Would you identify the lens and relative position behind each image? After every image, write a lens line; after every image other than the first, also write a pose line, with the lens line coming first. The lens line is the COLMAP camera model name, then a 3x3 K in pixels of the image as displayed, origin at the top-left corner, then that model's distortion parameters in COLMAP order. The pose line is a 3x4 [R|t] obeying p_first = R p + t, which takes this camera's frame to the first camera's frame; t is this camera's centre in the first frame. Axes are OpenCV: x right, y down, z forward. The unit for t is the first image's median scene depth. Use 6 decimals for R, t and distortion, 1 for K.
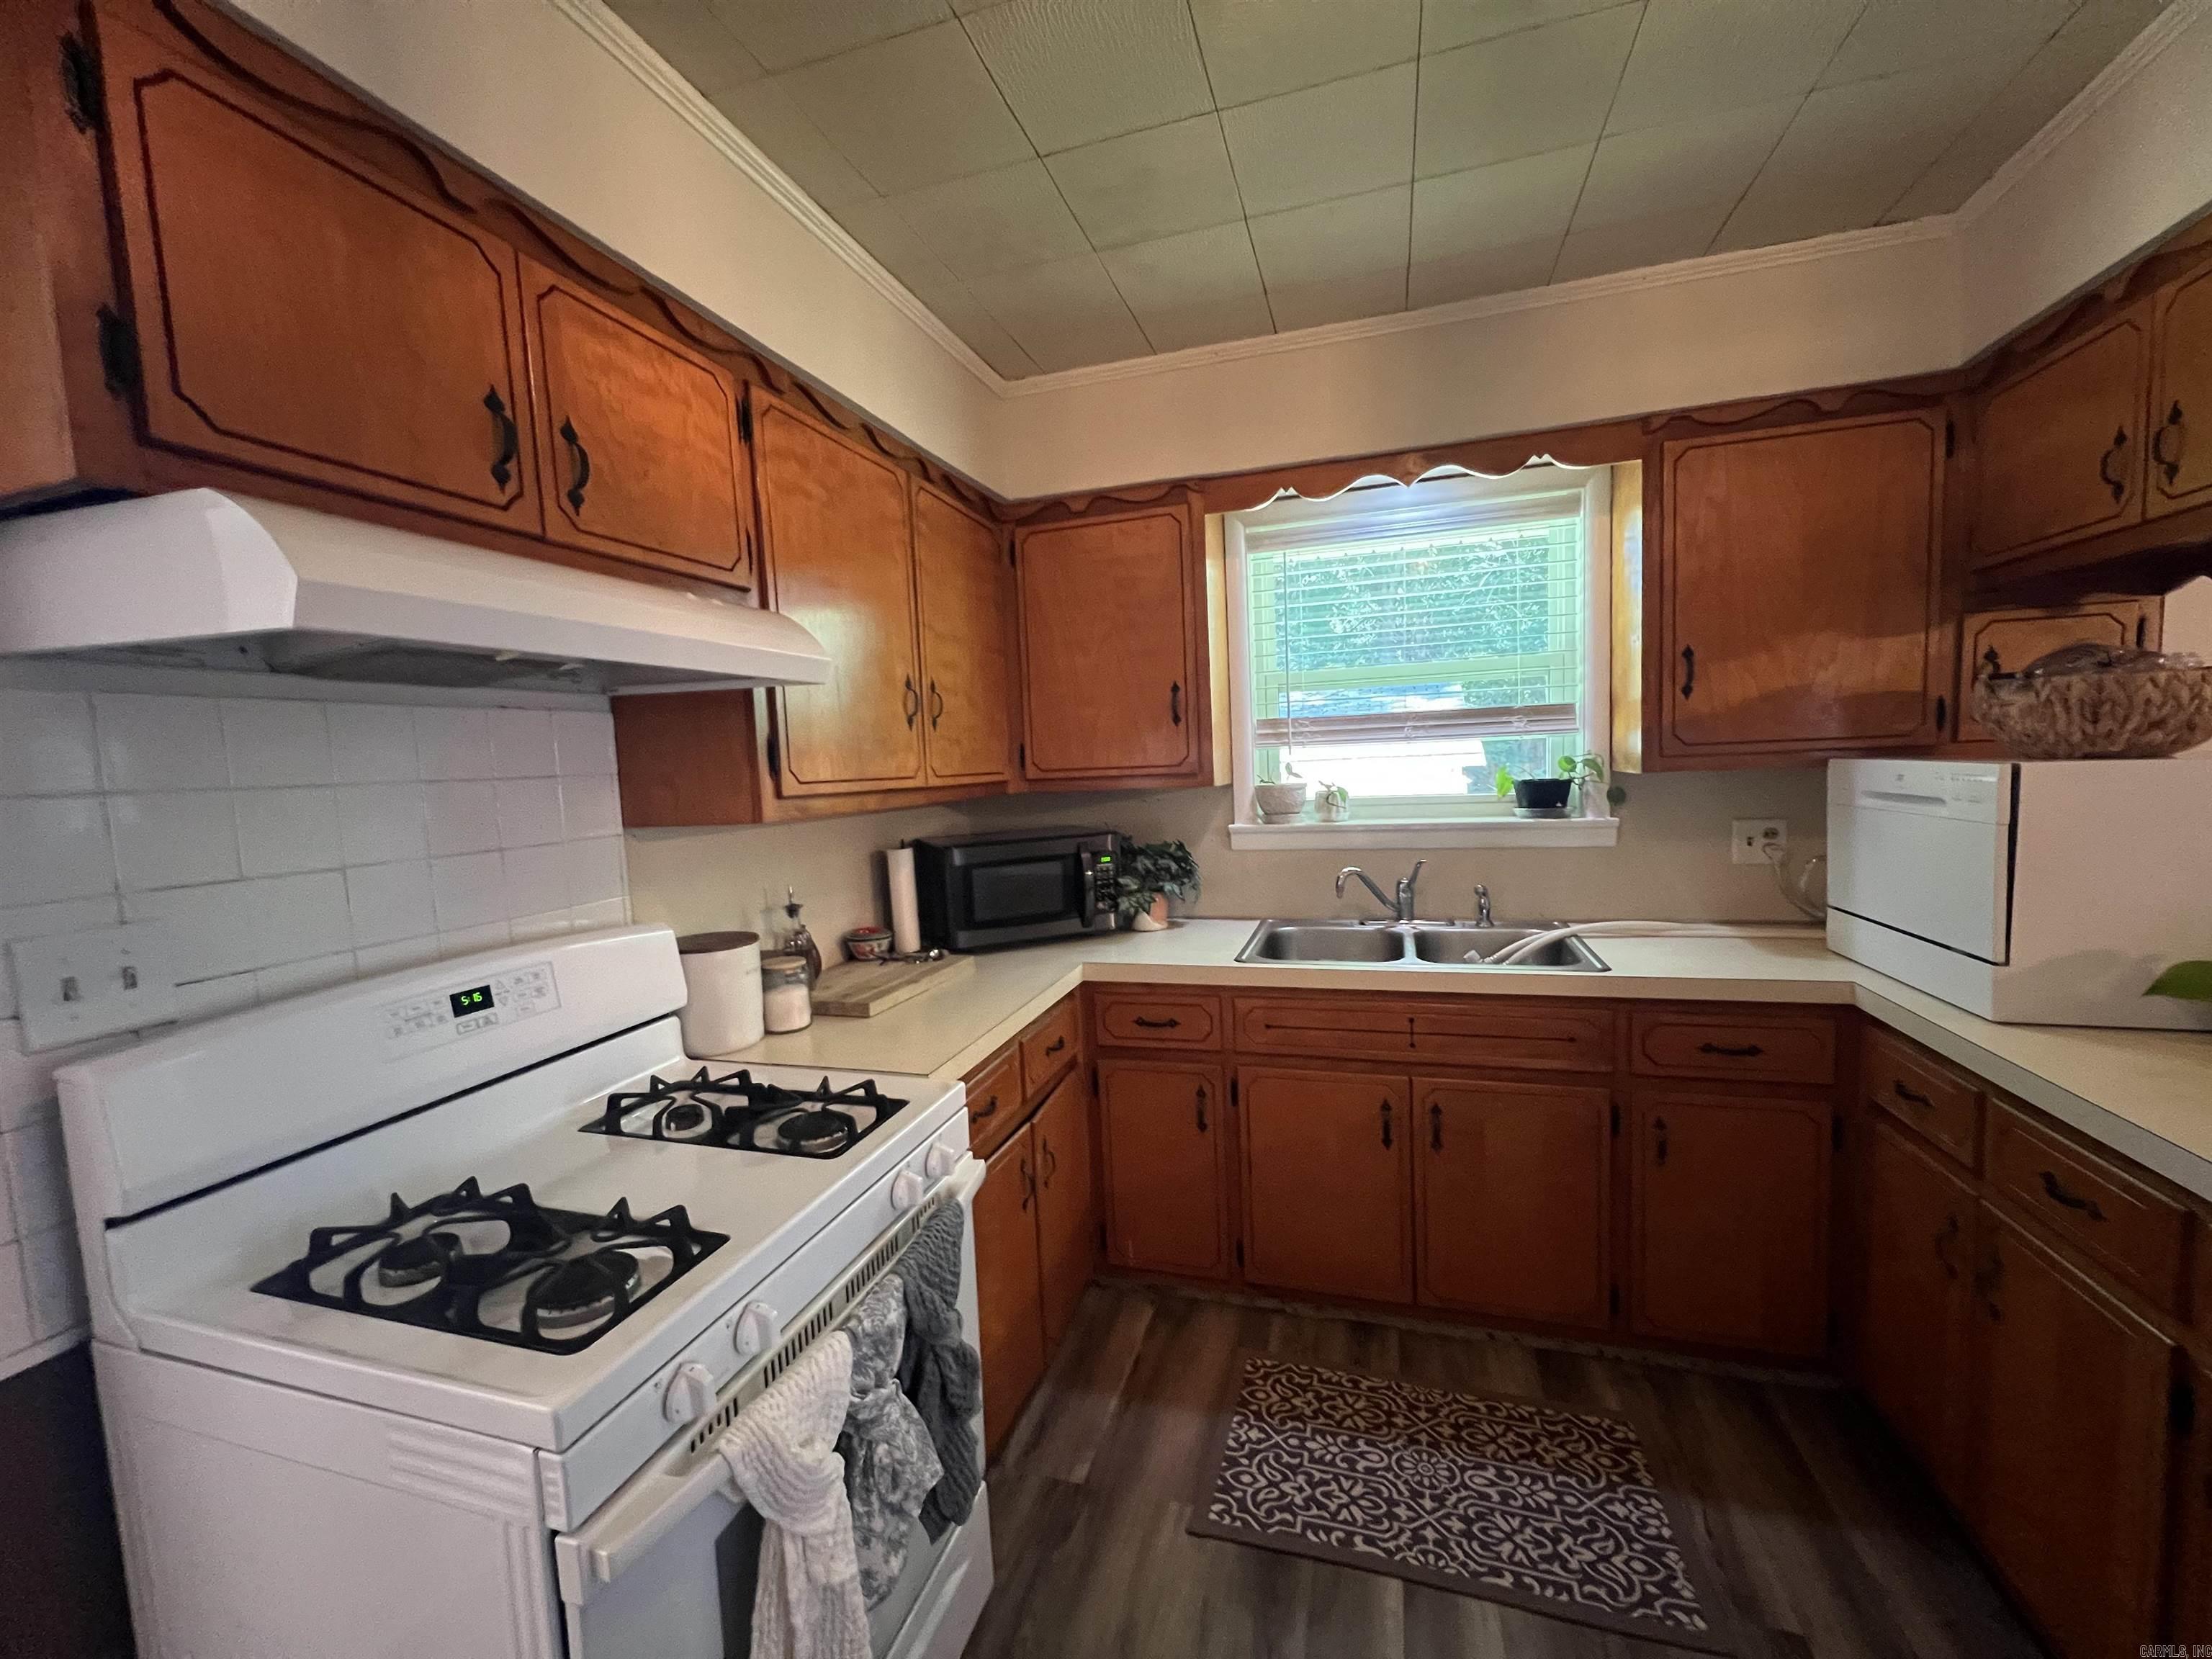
lens RADIAL K [[888.9, 0, 1105.9], [0, 888.9, 832.8], [0, 0, 1]] dist [-0.002301, 0.001198]
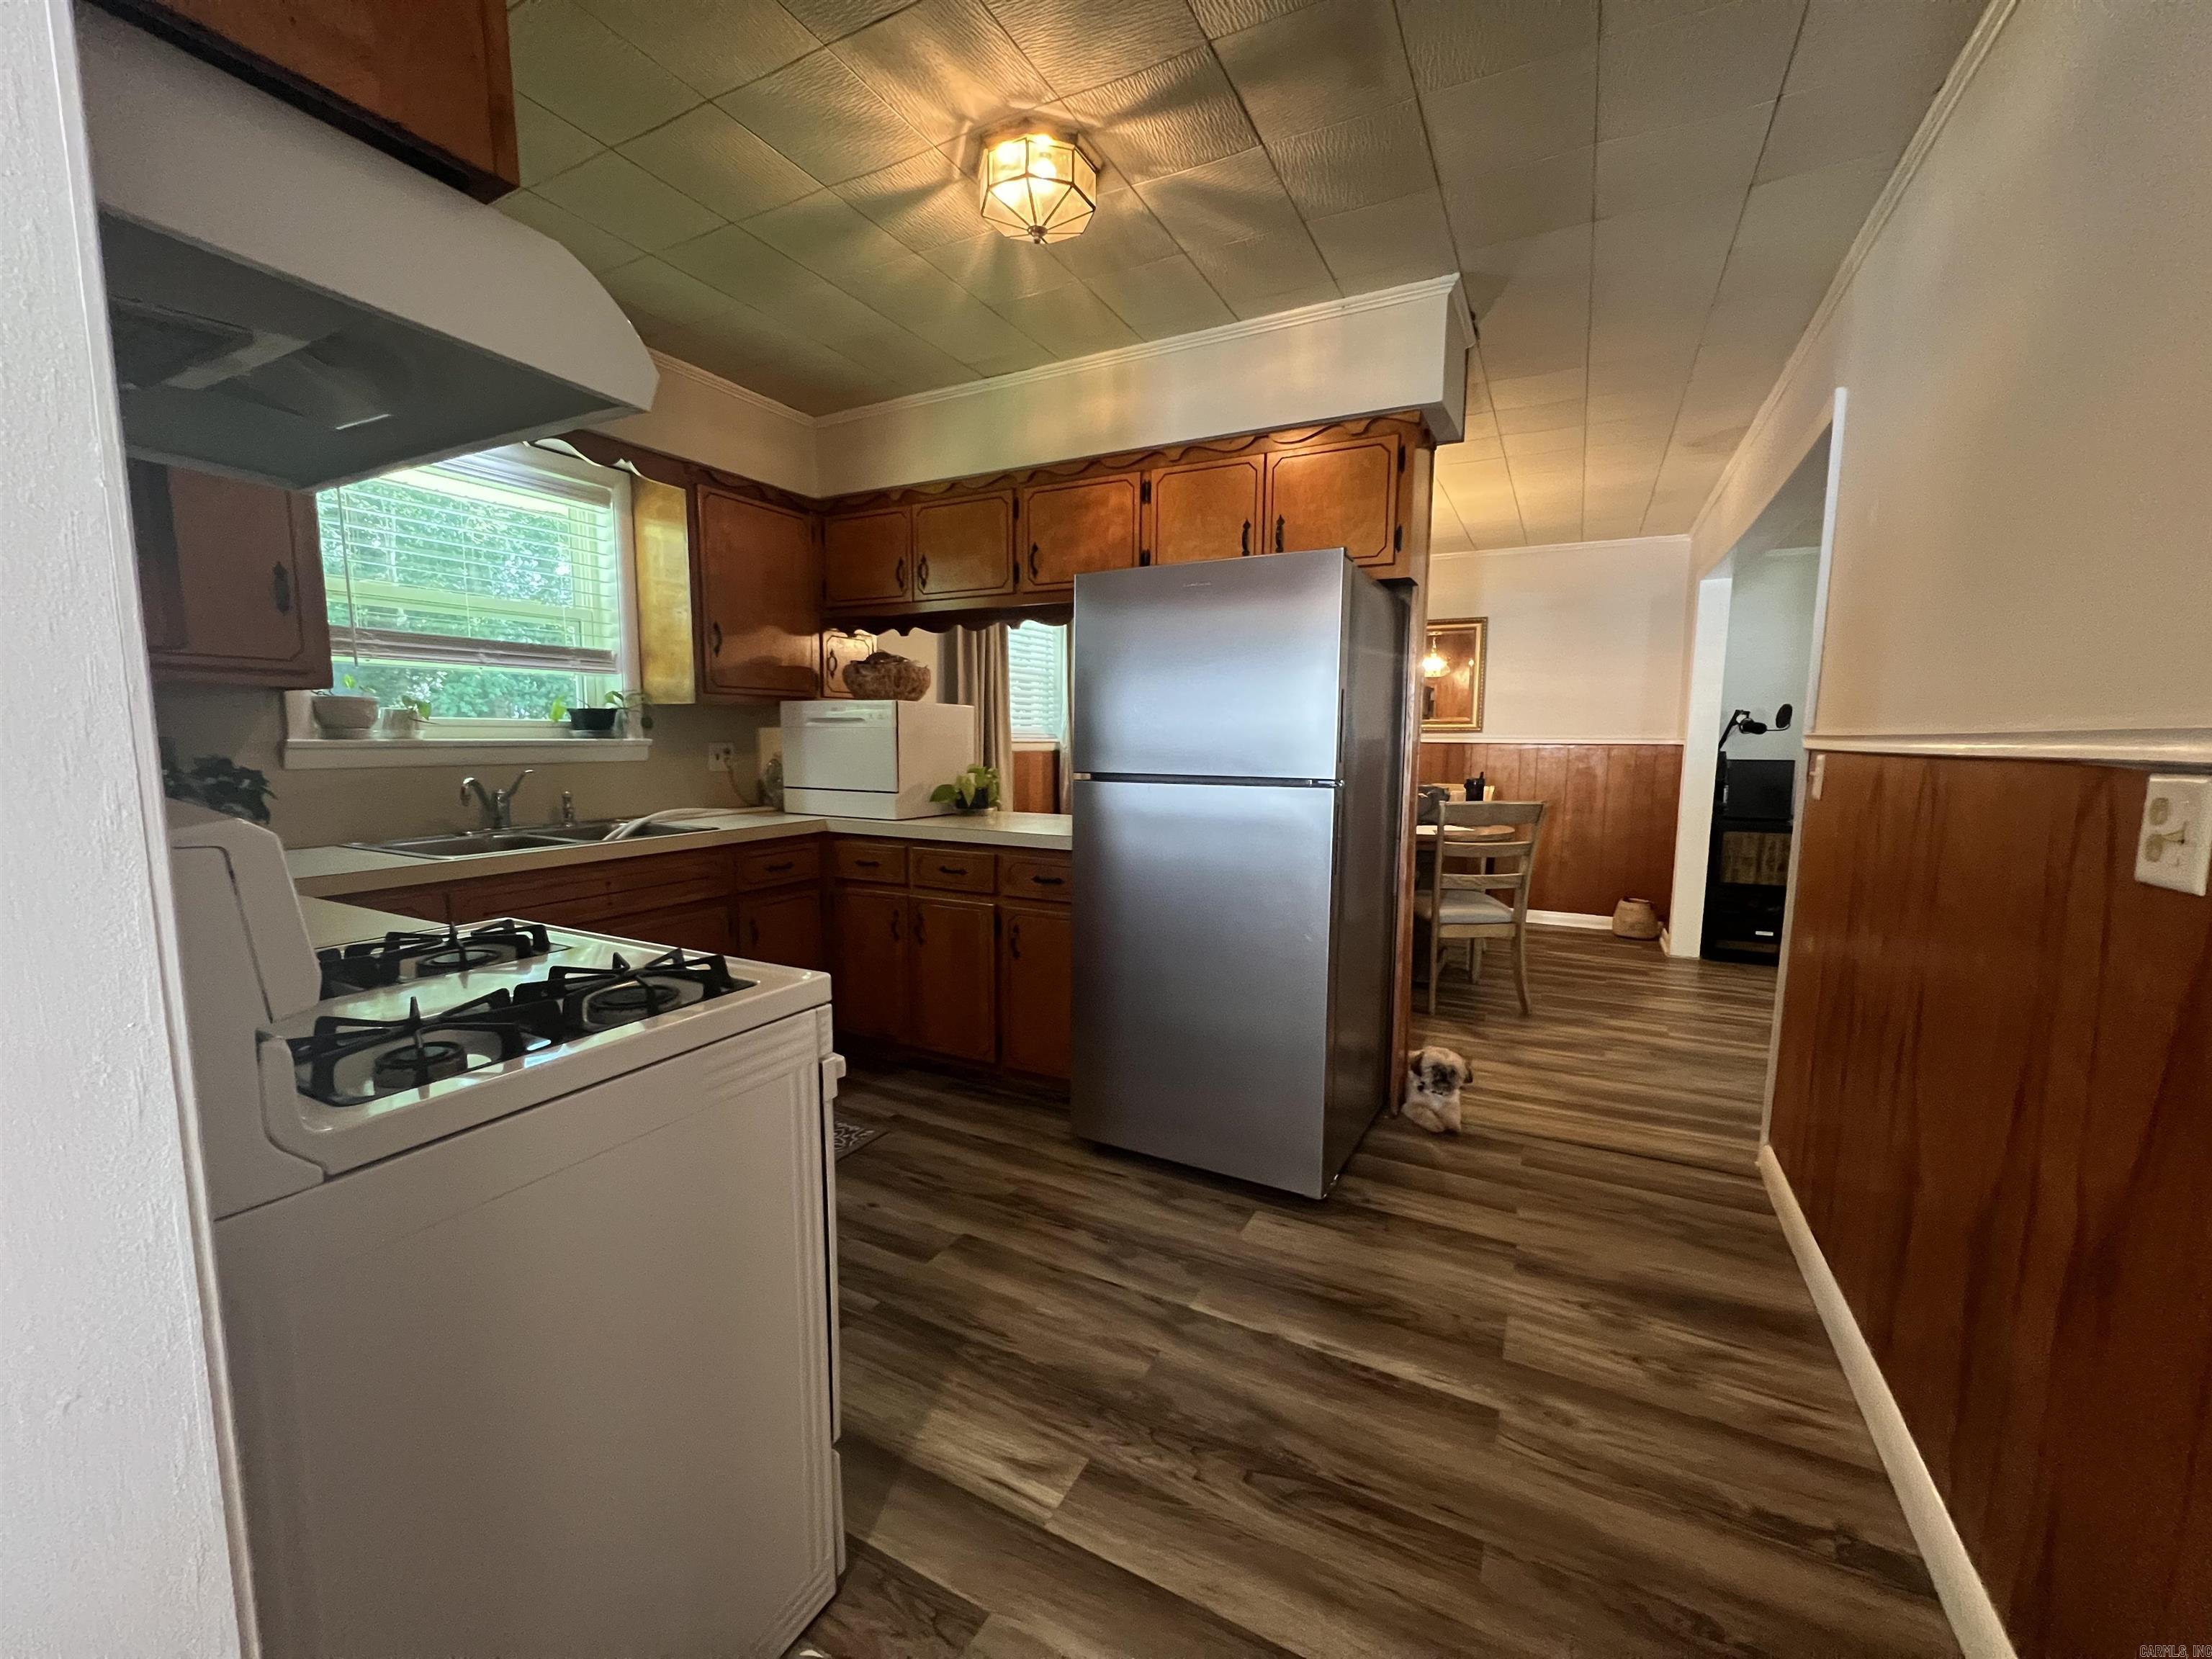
lens RADIAL K [[888.9, 0, 1109.1], [0, 888.9, 831.2], [0, 0, 1]] dist [-0.002301, 0.001198]
pose [[0.178334, -0.061039, 0.982075, -0.797118], [0.069176, 0.996382, 0.049367, 0.129351], [-0.981535, 0.059132, 0.181911, 0.071509]]
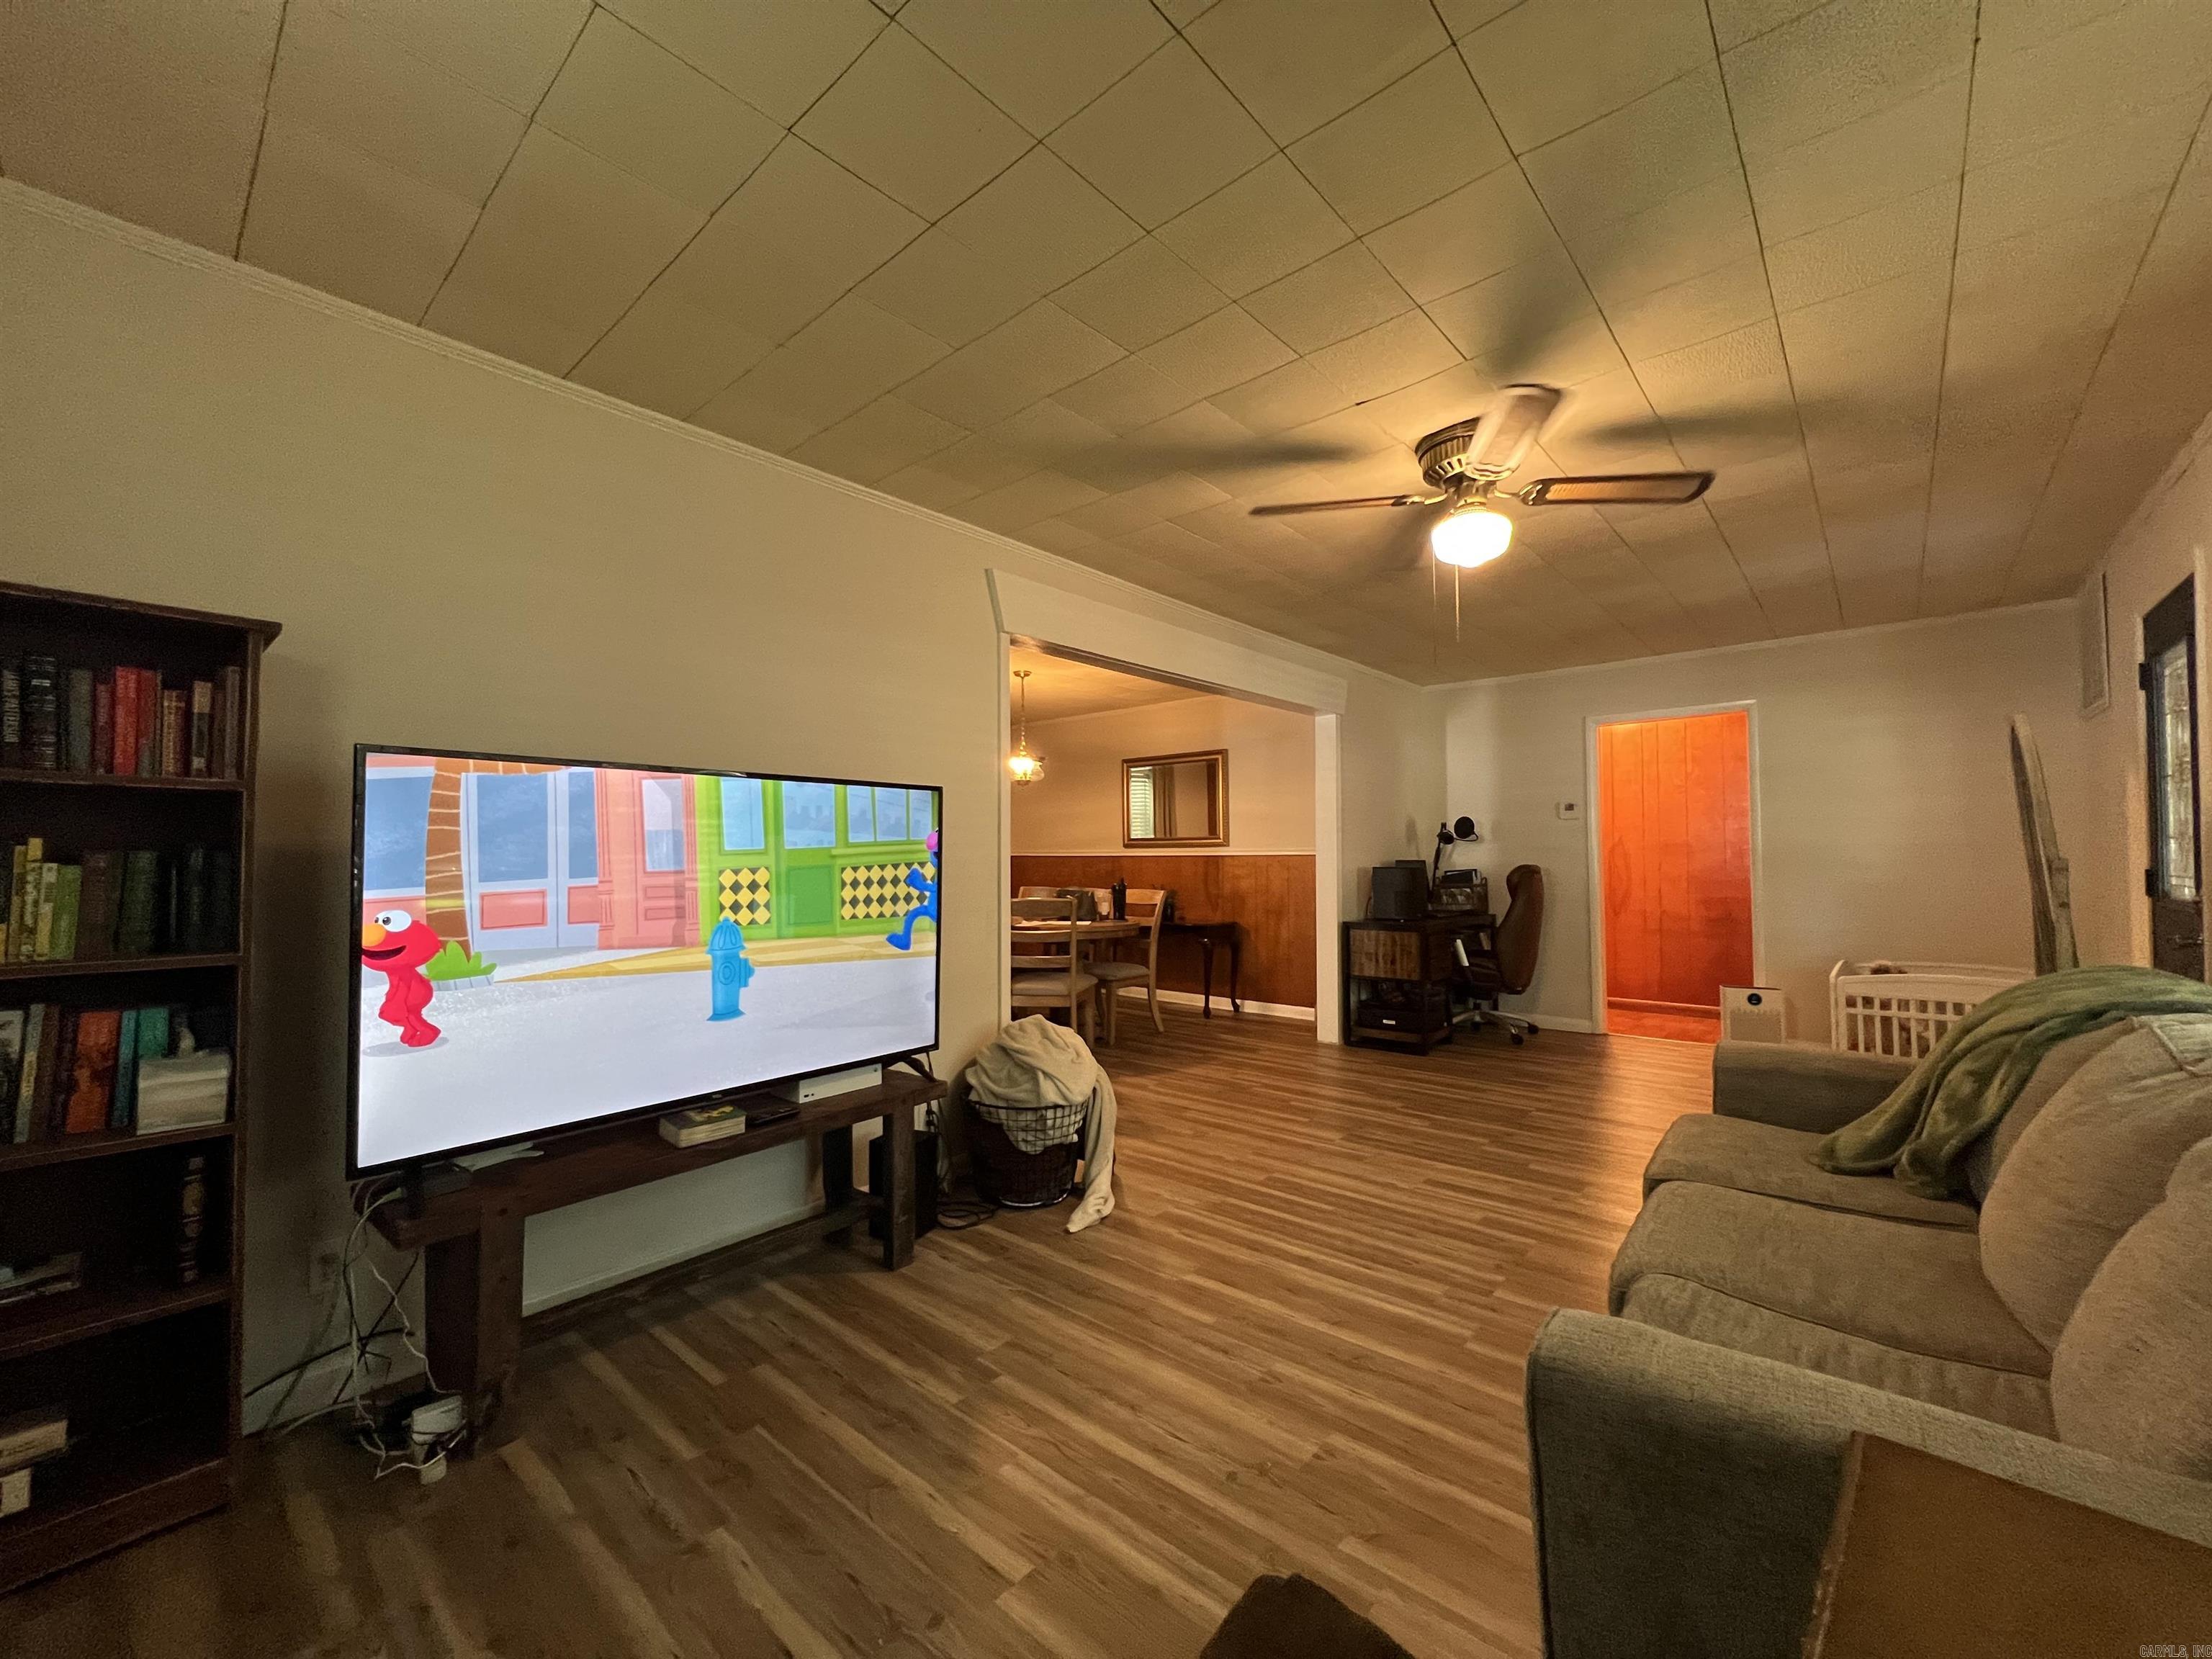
lens RADIAL K [[888.9, 0, 1105.4], [0, 888.9, 830.4], [0, 0, 1]] dist [-0.002301, 0.001198]
pose [[0.409653, 0.068346, 0.909678, -0.965439], [0.066175, 0.992336, -0.104356, 0.302330], [-0.909838, 0.102947, 0.401991, -1.626640]]
